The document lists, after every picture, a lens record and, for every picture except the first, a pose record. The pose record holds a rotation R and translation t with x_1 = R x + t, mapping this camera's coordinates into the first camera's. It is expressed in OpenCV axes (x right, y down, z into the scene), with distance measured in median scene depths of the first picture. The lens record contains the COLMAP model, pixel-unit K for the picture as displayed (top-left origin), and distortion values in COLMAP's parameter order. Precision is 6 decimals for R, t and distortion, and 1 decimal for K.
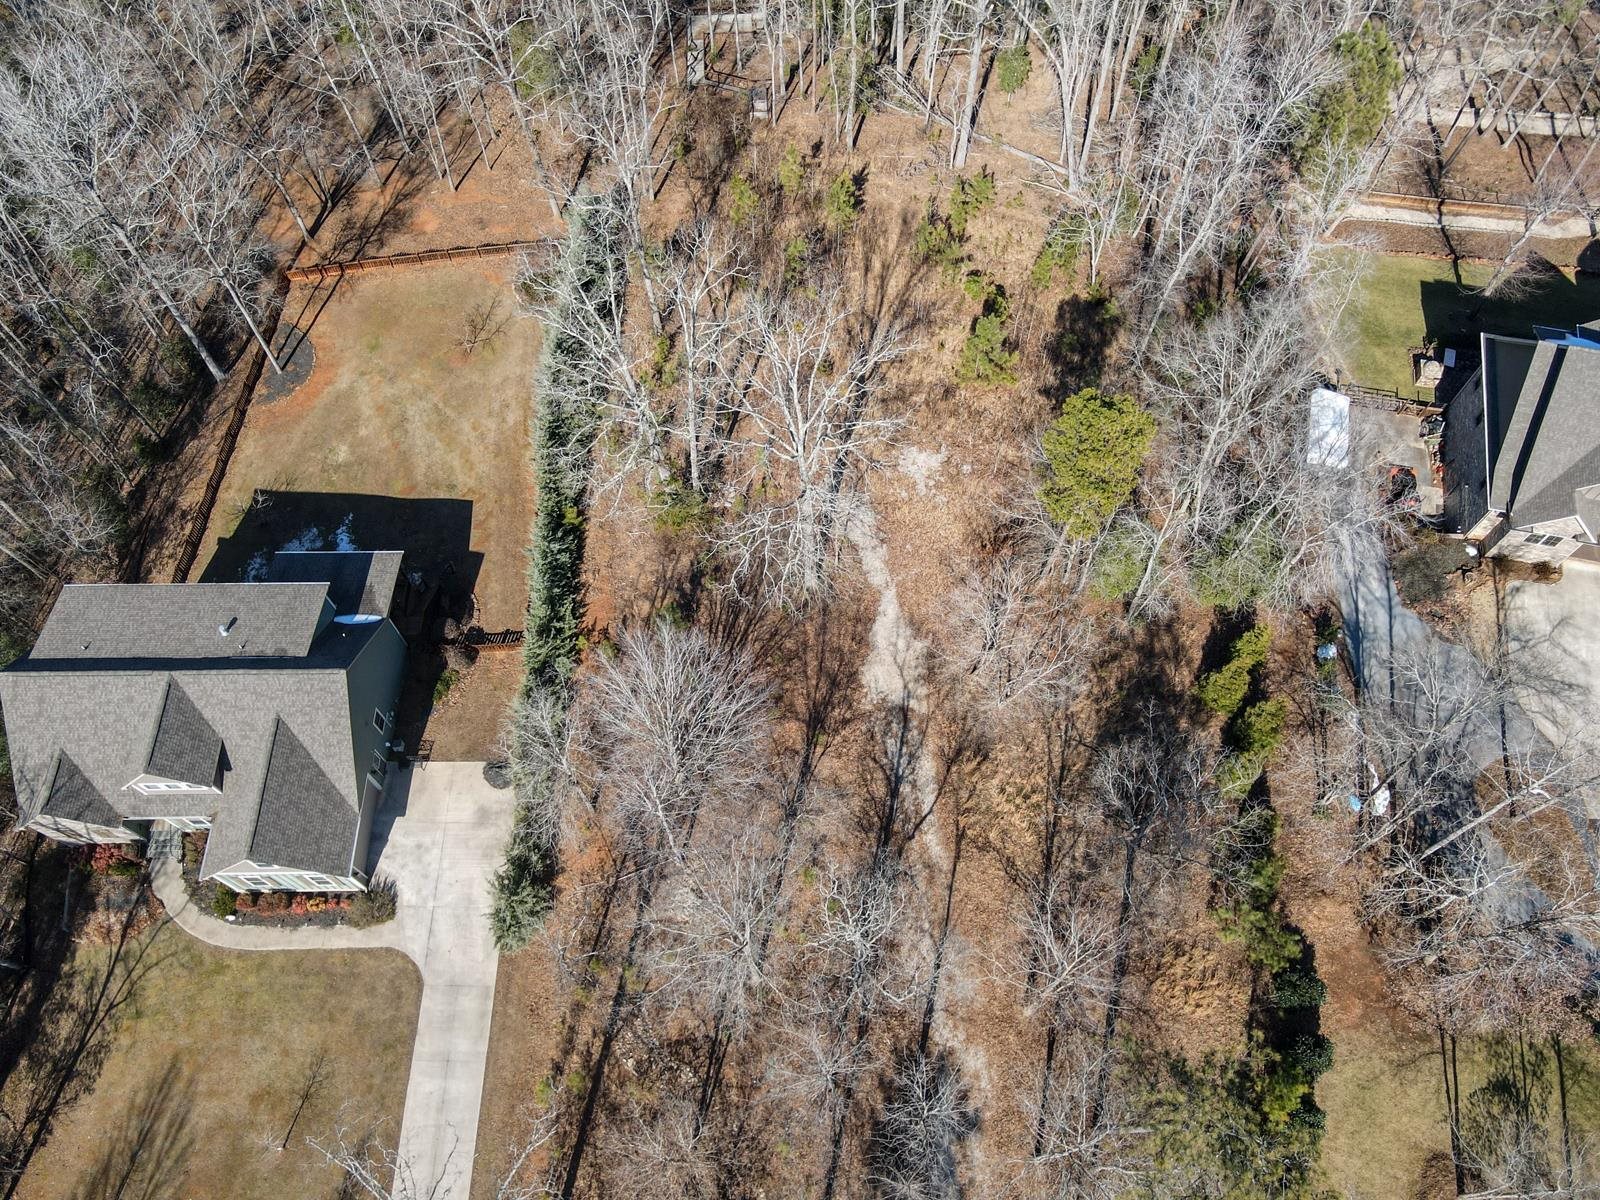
lens RADIAL K [[1223.5, 0, 800.0], [0, 1223.5, 600.0], [0, 0, 1]] dist [-0.007266, 0.062025]
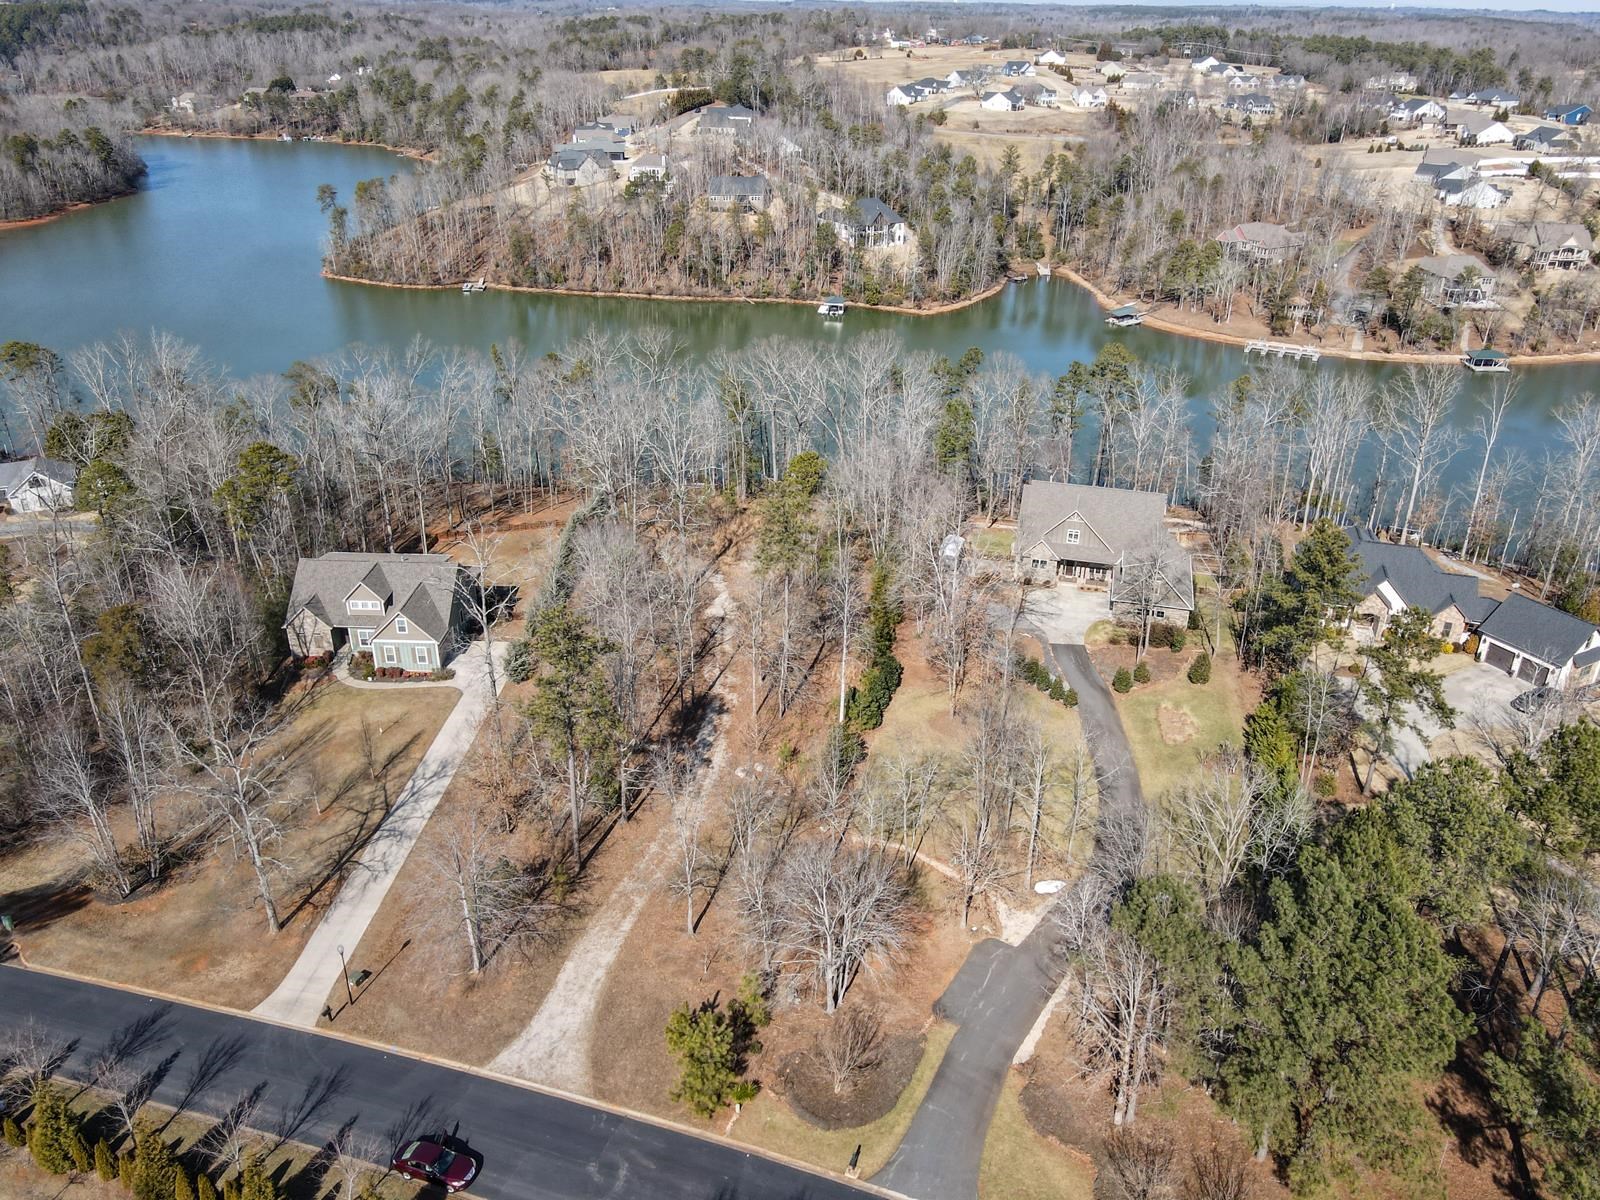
lens RADIAL K [[1209.2, 0, 796.8], [0, 1209.2, 596.4], [0, 0, 1]] dist [-0.002318, 0.037458]
pose [[0.999071, 0.031447, -0.029465, 0.212217], [-0.042777, 0.806477, -0.589717, 0.986403], [0.005218, 0.590429, 0.807073, -0.496320]]
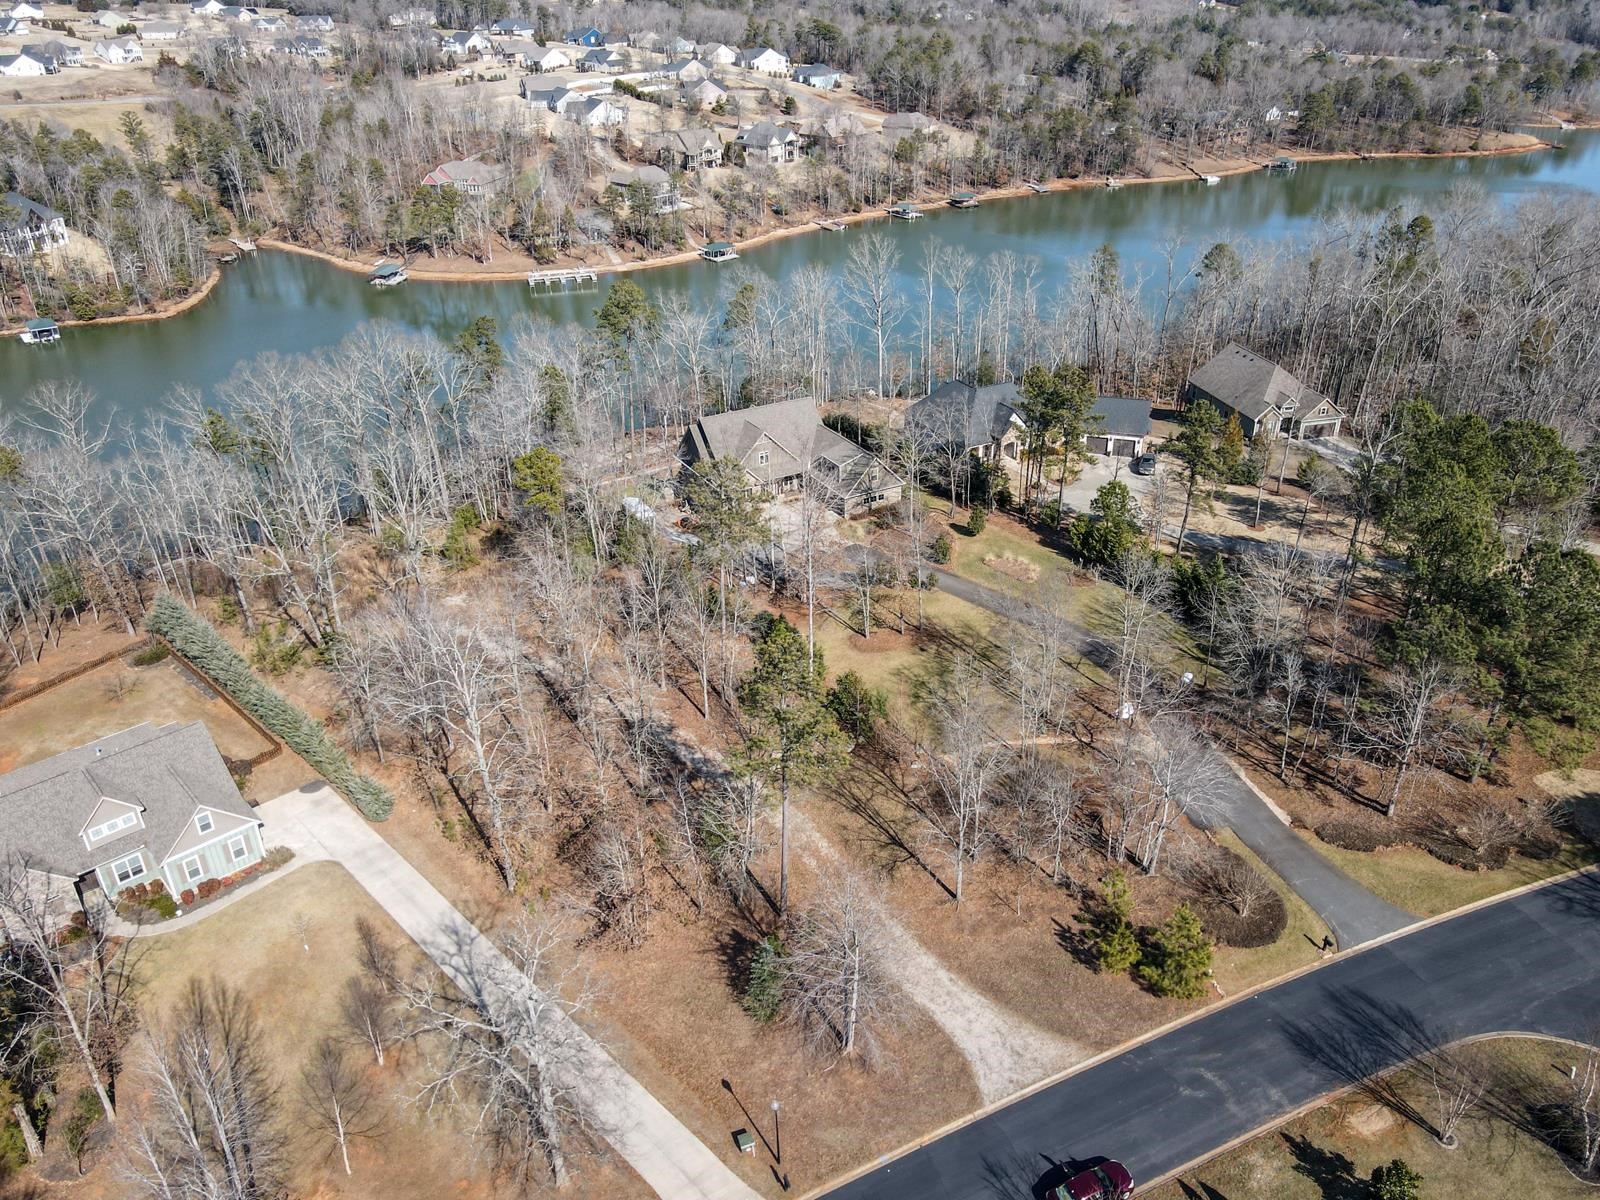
lens RADIAL K [[1221.5, 0, 800.0], [0, 1221.5, 600.0], [0, 0, 1]] dist [-0.004805, 0.043073]
pose [[0.737880, -0.324188, 0.591975, -0.509033], [0.601588, 0.713539, -0.359101, 0.727553], [-0.305981, 0.621099, 0.721534, -0.349118]]
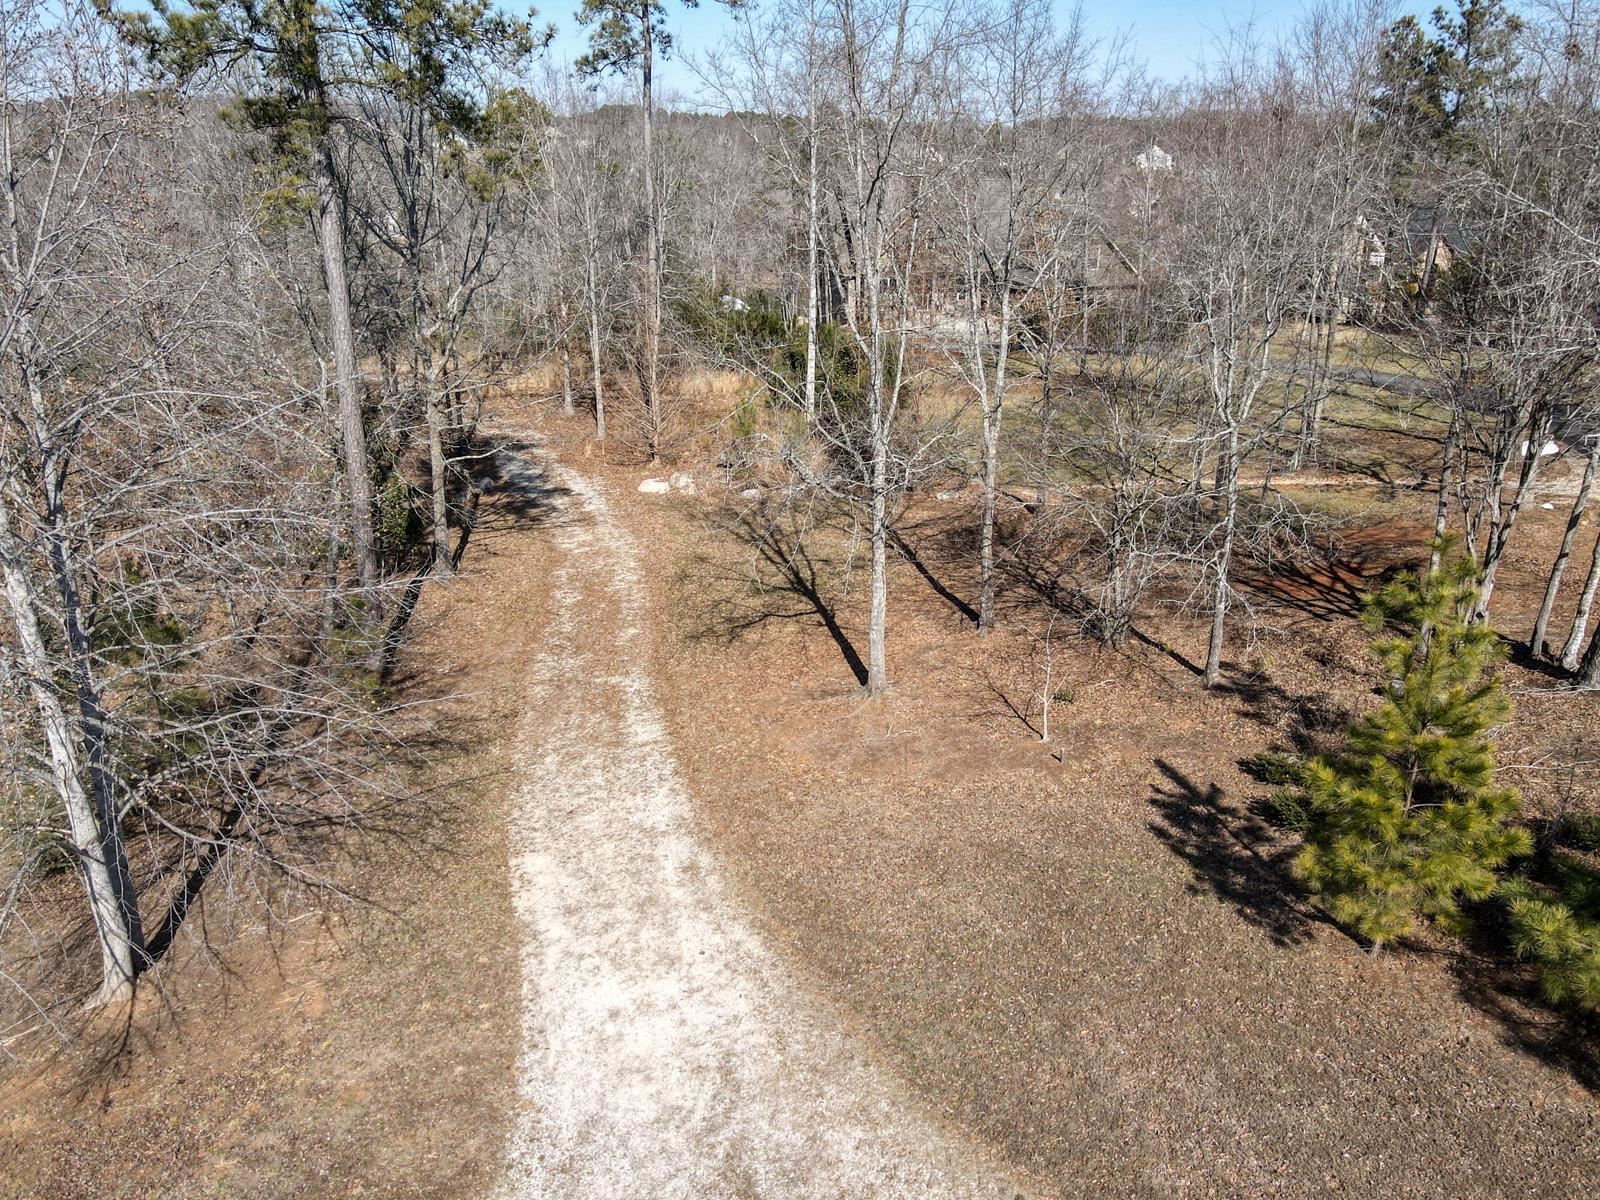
lens RADIAL K [[1209.2, 0, 796.8], [0, 1209.2, 596.4], [0, 0, 1]] dist [-0.002318, 0.037458]
pose [[0.914198, -0.136835, 0.381468, -0.030621], [0.357724, 0.714824, -0.600883, 0.782114], [-0.190460, 0.685786, 0.702440, 0.259172]]
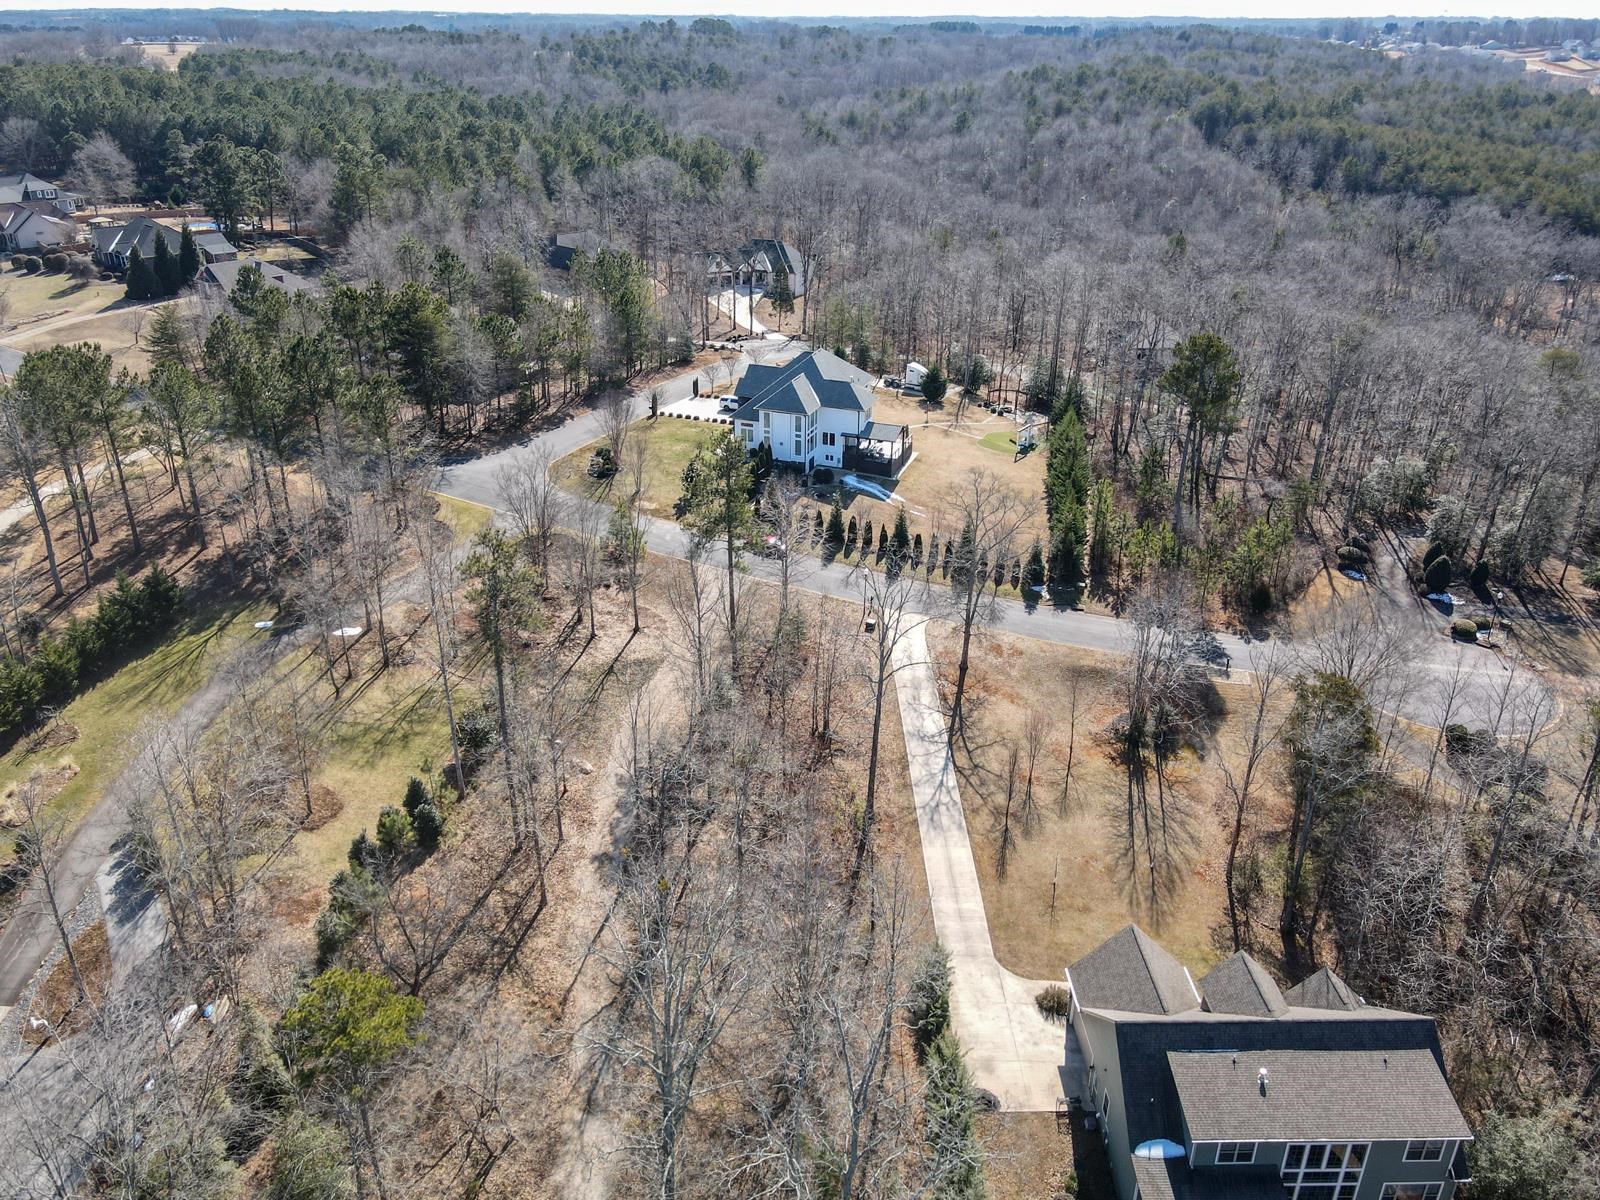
lens RADIAL K [[1209.2, 0, 796.8], [0, 1209.2, 596.4], [0, 0, 1]] dist [-0.002318, 0.037458]
pose [[-0.999871, 0.002261, -0.015887, -0.057611], [-0.015818, 0.027801, 0.999488, -0.744020], [0.002701, 0.999611, -0.027762, 0.489920]]
